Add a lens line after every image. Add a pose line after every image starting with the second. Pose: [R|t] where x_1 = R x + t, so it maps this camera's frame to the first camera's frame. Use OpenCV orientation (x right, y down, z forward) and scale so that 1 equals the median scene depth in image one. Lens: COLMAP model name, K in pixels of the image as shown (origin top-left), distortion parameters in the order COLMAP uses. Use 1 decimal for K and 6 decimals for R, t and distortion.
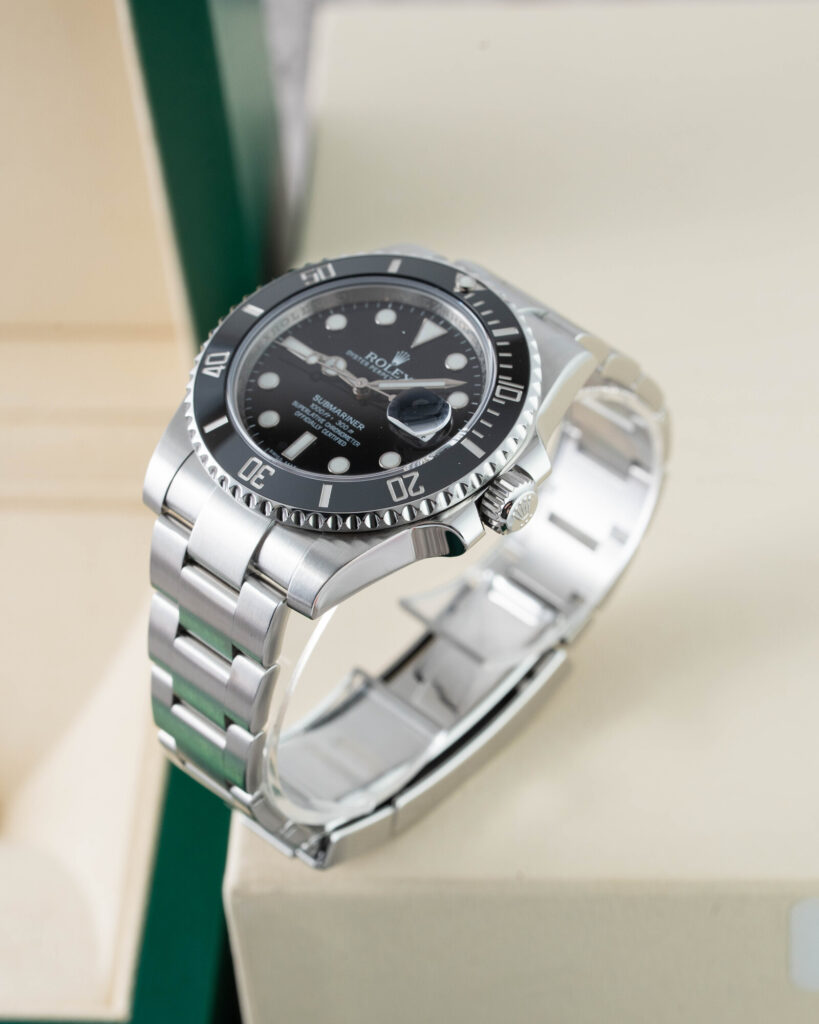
lens RADIAL K [[4275.8, 0, 409.5], [0, 4275.8, 512.0], [0, 0, 1]] dist [0.033344, -0.341186]
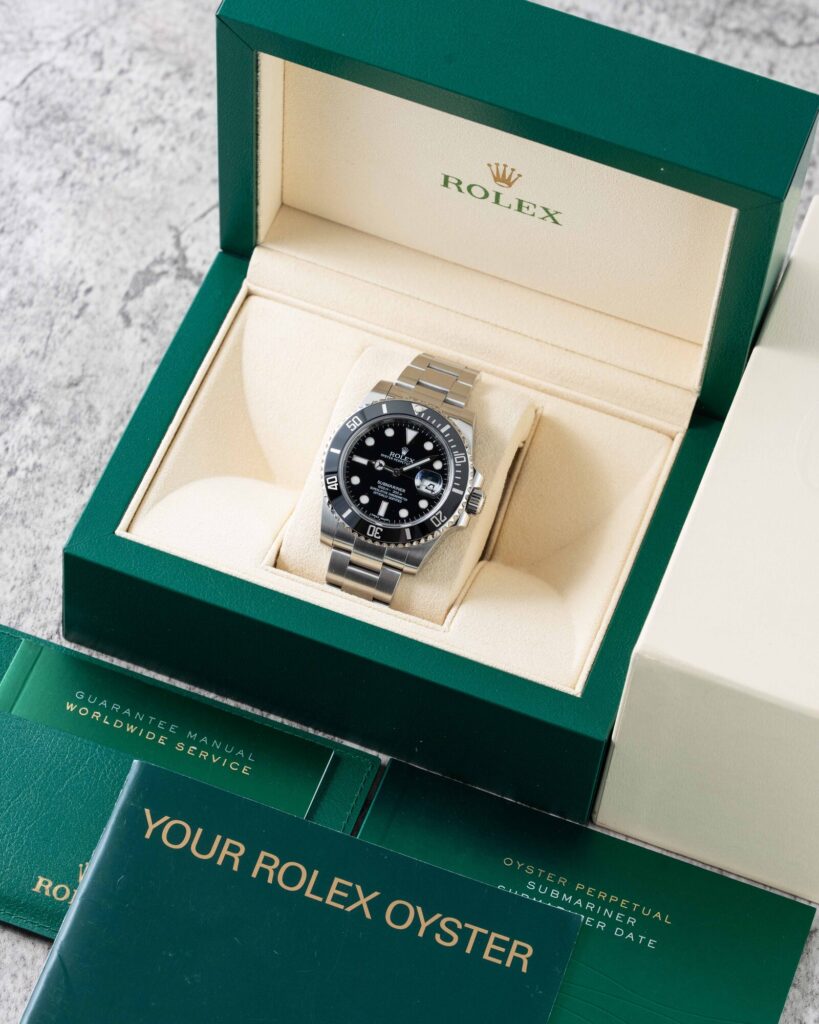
lens RADIAL K [[4275.8, 0, 409.5], [0, 4275.8, 512.0], [0, 0, 1]] dist [0.033344, -0.341186]
pose [[0.916676, -0.375315, 0.137273, -0.334385], [0.276341, 0.843441, 0.460698, -1.088500], [-0.288688, -0.384377, 0.876877, -1.063056]]
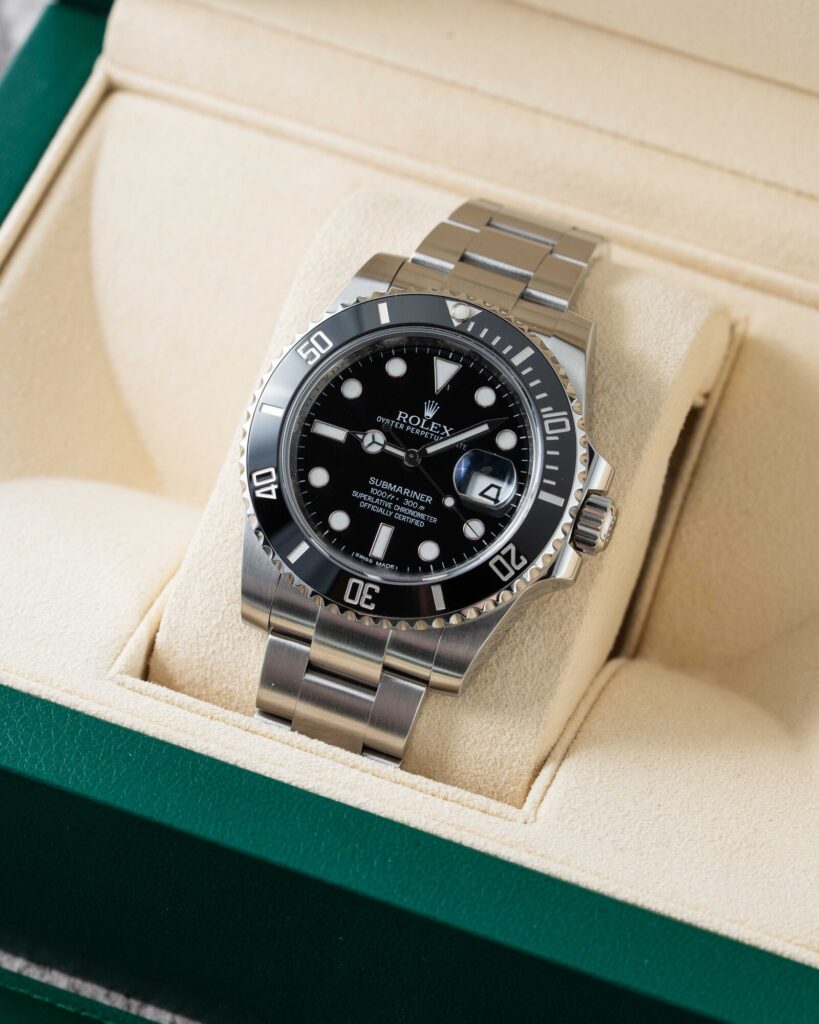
lens RADIAL K [[4275.8, 0, 409.5], [0, 4275.8, 512.0], [0, 0, 1]] dist [0.033344, -0.341186]
pose [[0.918430, -0.383141, 0.098437, -0.117424], [0.309212, 0.850520, 0.425444, -0.454063], [-0.246727, -0.360303, 0.899615, 0.076287]]
